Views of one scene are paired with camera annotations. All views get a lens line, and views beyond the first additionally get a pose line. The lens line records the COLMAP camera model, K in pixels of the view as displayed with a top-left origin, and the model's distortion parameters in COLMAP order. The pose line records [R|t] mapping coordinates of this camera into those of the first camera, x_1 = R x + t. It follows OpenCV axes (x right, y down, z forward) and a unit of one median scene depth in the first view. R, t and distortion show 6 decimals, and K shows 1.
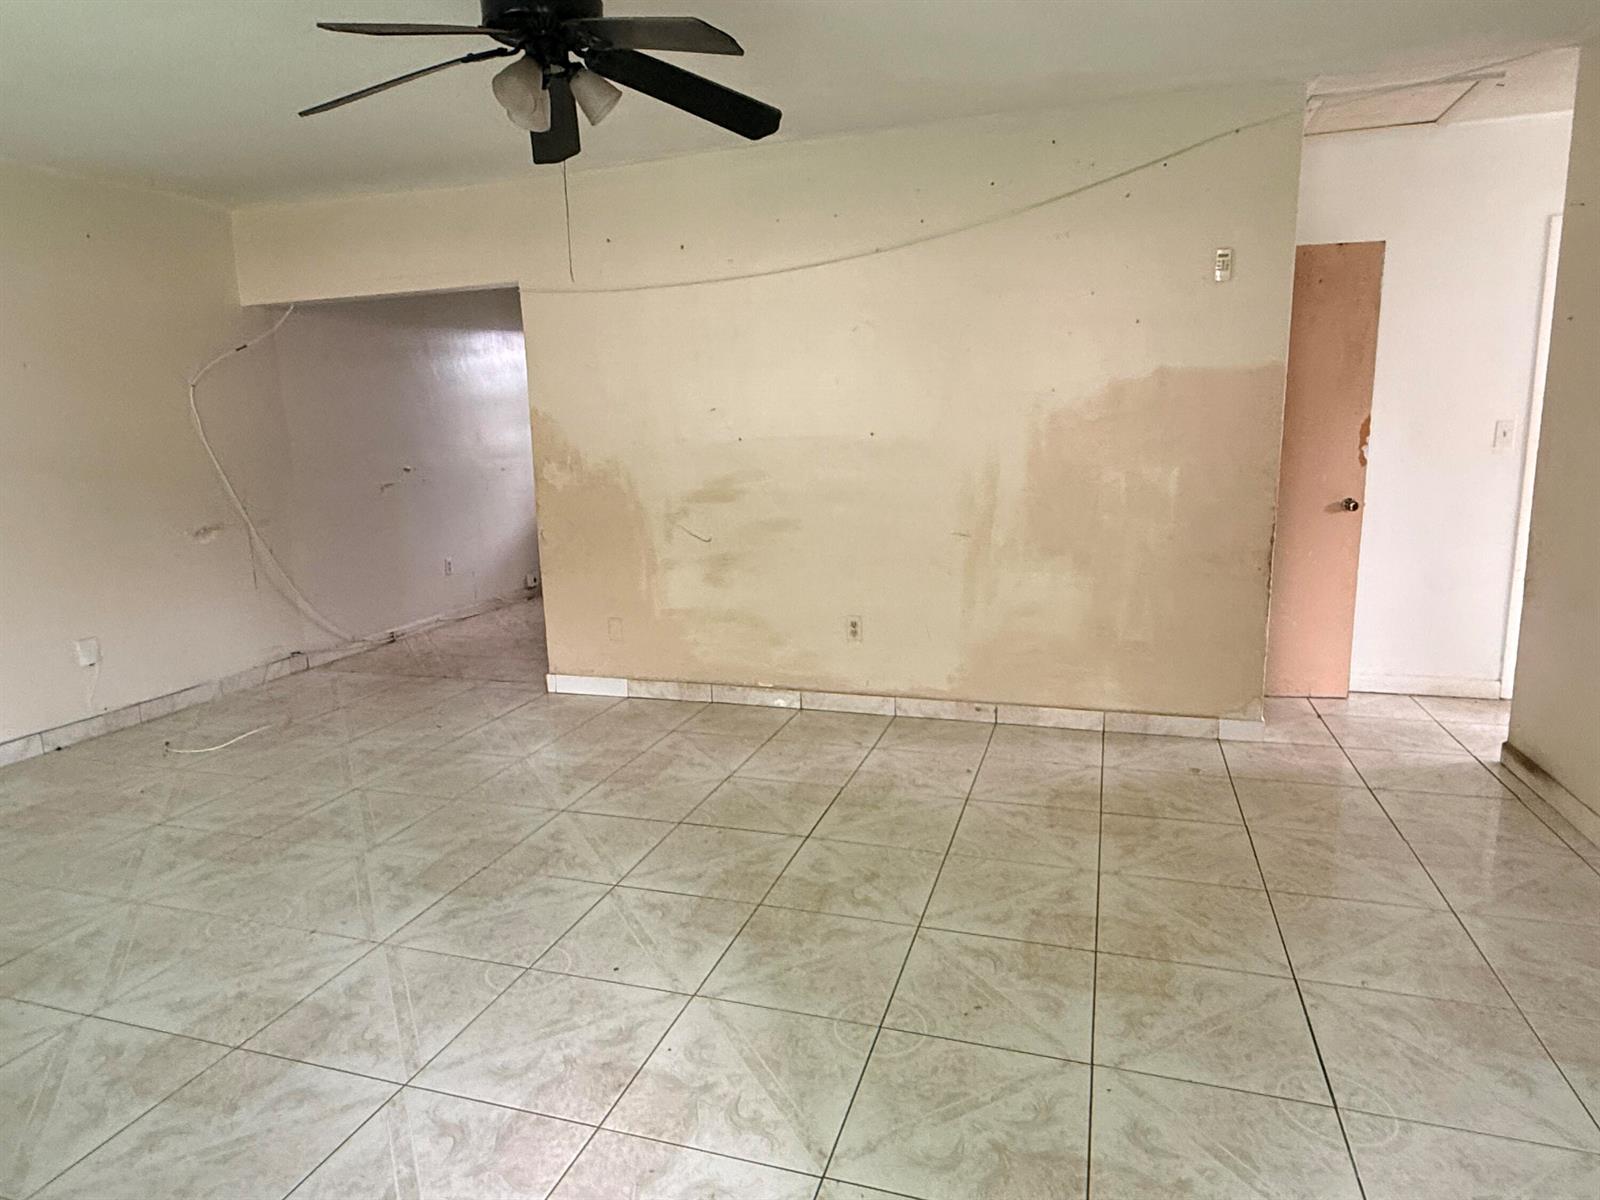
lens RADIAL K [[970.3, 0, 794.1], [0, 970.3, 603.2], [0, 0, 1]] dist [0.001321, 0.002299]
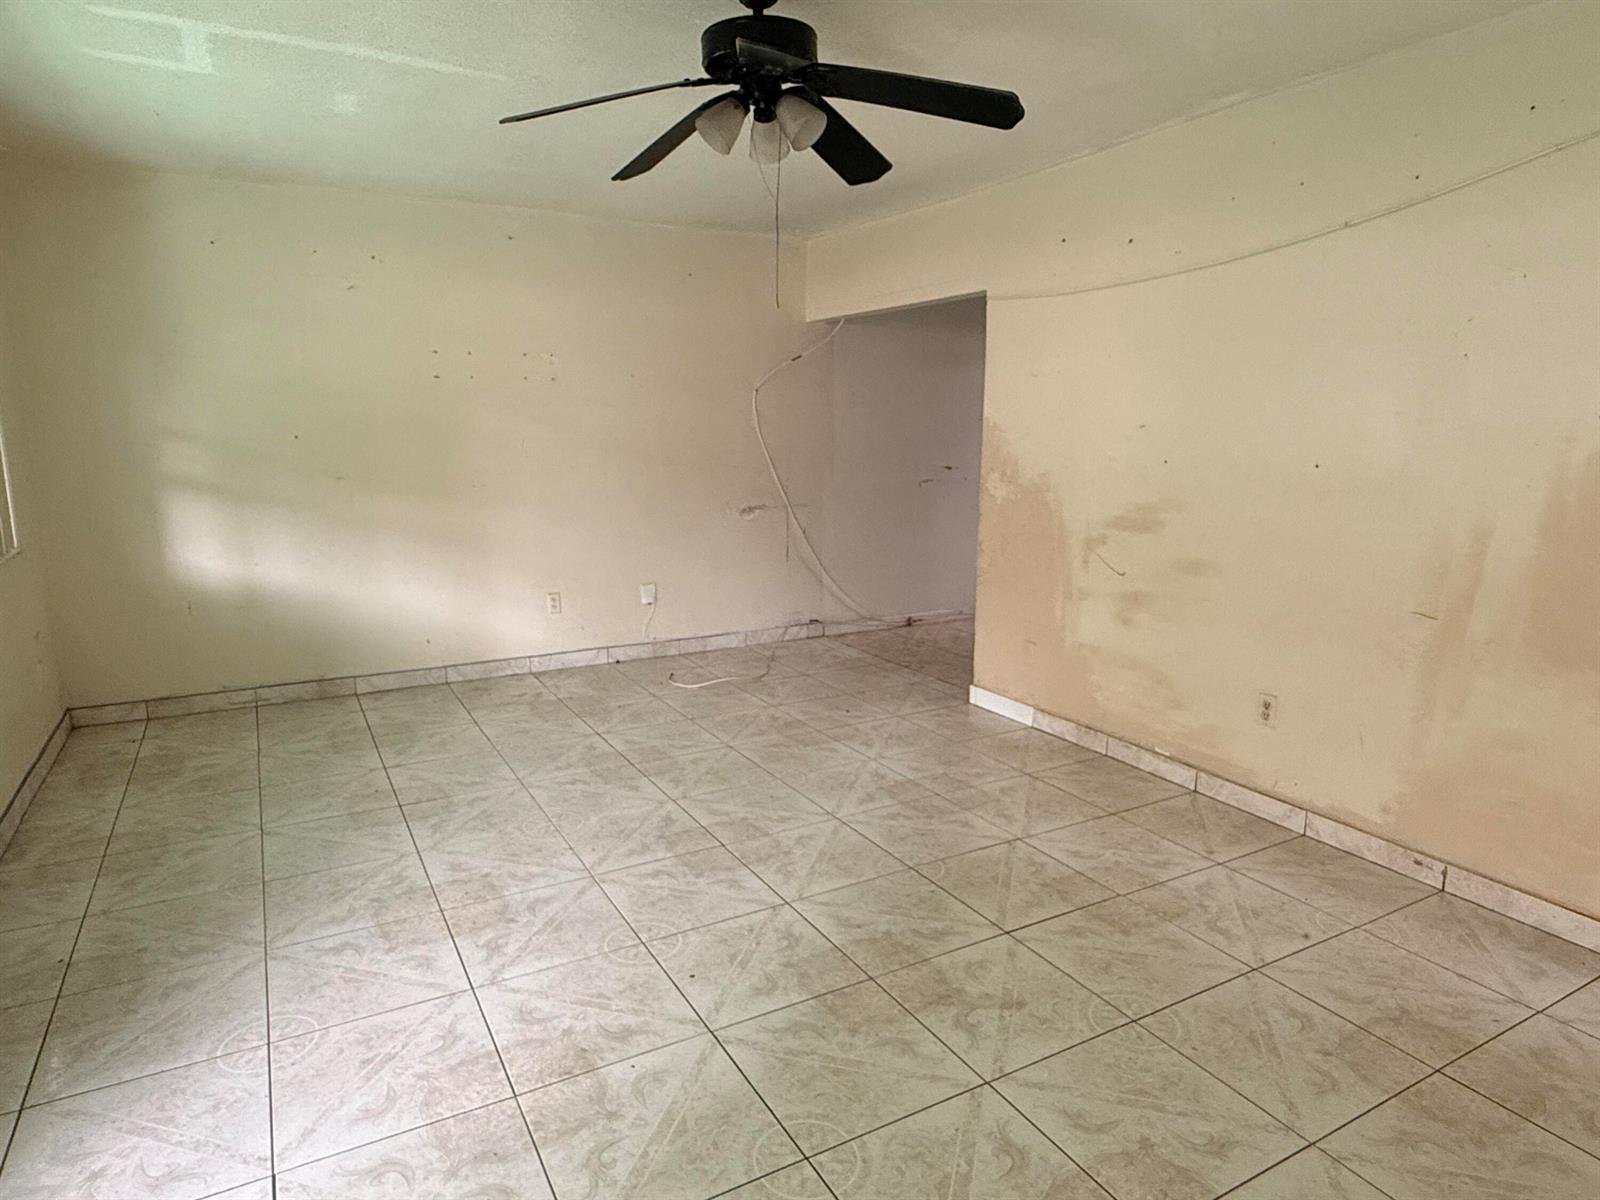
lens RADIAL K [[970.3, 0, 796.8], [0, 970.3, 596.2], [0, 0, 1]] dist [0.001321, 0.002299]
pose [[0.732040, 0.151596, -0.664181, 0.288104], [-0.147930, 0.987037, 0.062243, -0.056961], [0.665007, 0.052688, 0.744976, 0.155104]]
